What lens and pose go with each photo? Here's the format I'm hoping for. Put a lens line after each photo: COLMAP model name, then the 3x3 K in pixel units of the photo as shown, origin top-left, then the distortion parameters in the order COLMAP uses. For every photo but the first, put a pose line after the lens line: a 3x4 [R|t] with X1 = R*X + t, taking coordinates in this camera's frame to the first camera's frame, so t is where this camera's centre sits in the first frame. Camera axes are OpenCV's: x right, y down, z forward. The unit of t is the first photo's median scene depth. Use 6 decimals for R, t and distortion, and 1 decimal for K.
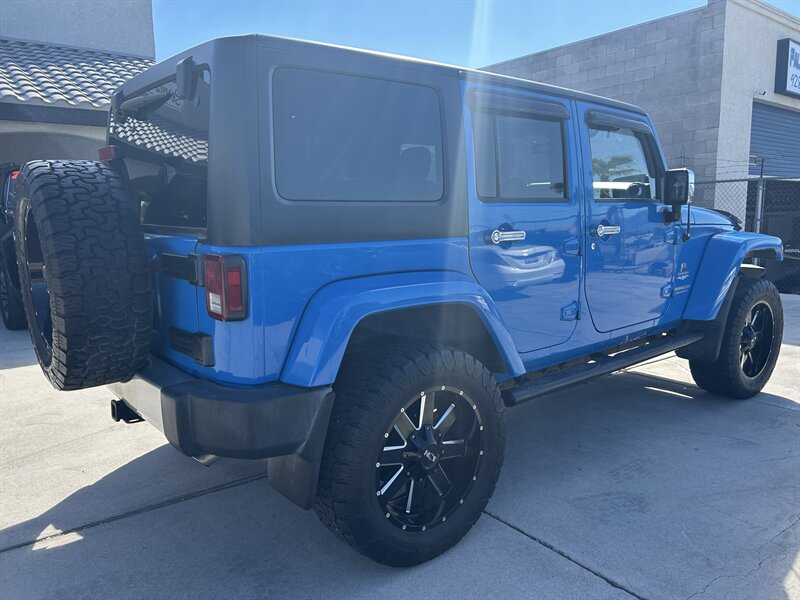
lens RADIAL K [[607.3, 0, 398.7], [0, 607.3, 298.5], [0, 0, 1]] dist [0.051433, -0.051213]
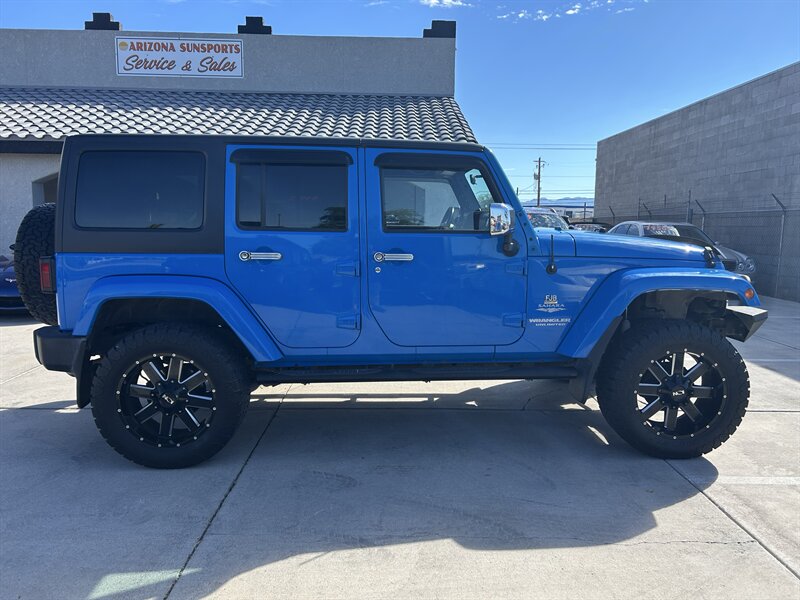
lens RADIAL K [[607.3, 0, 401.3], [0, 607.3, 295.5], [0, 0, 1]] dist [0.051433, -0.051213]
pose [[0.797962, 0.089152, -0.596078, 1.062651], [-0.102310, 0.994683, 0.011808, -0.054261], [0.593961, 0.051562, 0.802839, 0.094997]]
